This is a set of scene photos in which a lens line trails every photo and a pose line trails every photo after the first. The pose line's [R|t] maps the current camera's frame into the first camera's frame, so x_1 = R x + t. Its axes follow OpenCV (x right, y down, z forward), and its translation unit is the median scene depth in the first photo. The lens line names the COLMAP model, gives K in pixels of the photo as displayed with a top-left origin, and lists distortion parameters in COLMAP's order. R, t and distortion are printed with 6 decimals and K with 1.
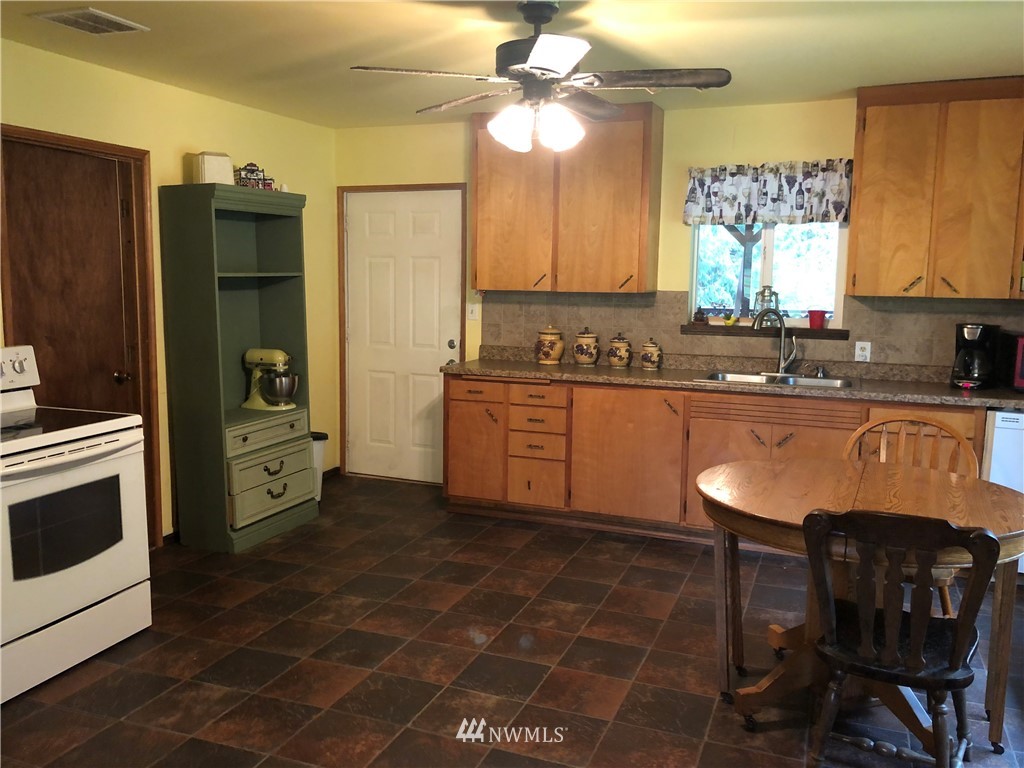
lens RADIAL K [[847.1, 0, 512.0], [0, 847.1, 384.0], [0, 0, 1]] dist [0.057459, -0.068459]
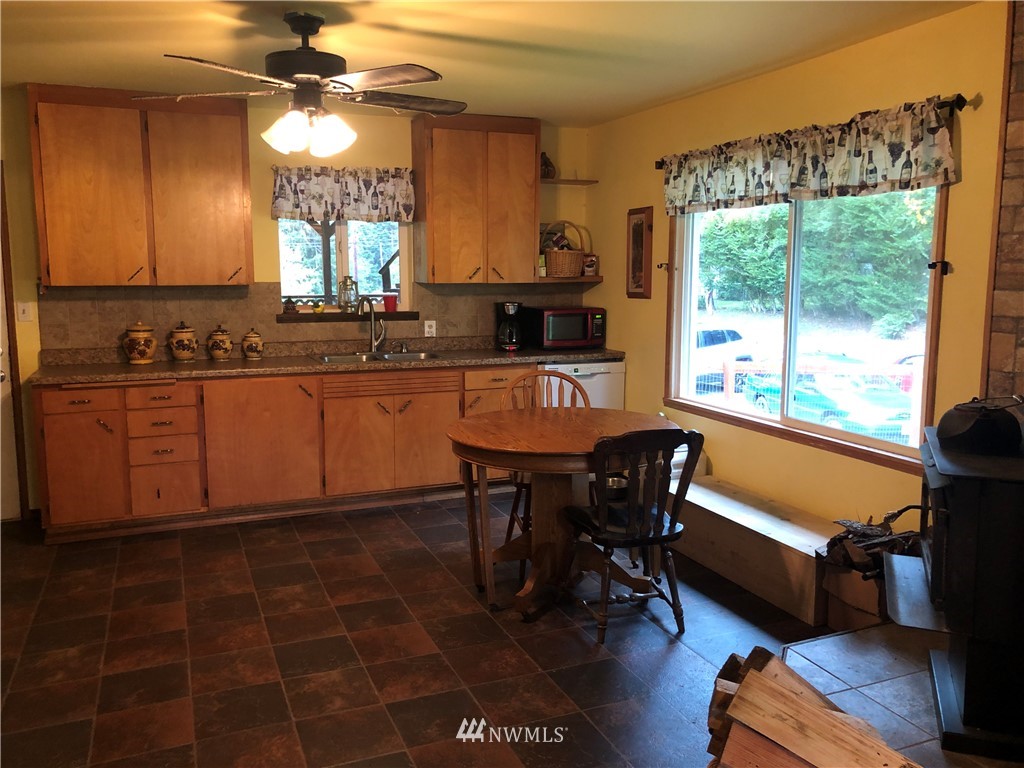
lens RADIAL K [[847.1, 0, 512.0], [0, 847.1, 384.0], [0, 0, 1]] dist [0.057459, -0.068459]
pose [[0.718065, -0.110382, 0.687167, -0.346654], [0.096616, 0.993593, 0.058644, -0.018861], [-0.689237, 0.024281, 0.724129, 0.042448]]
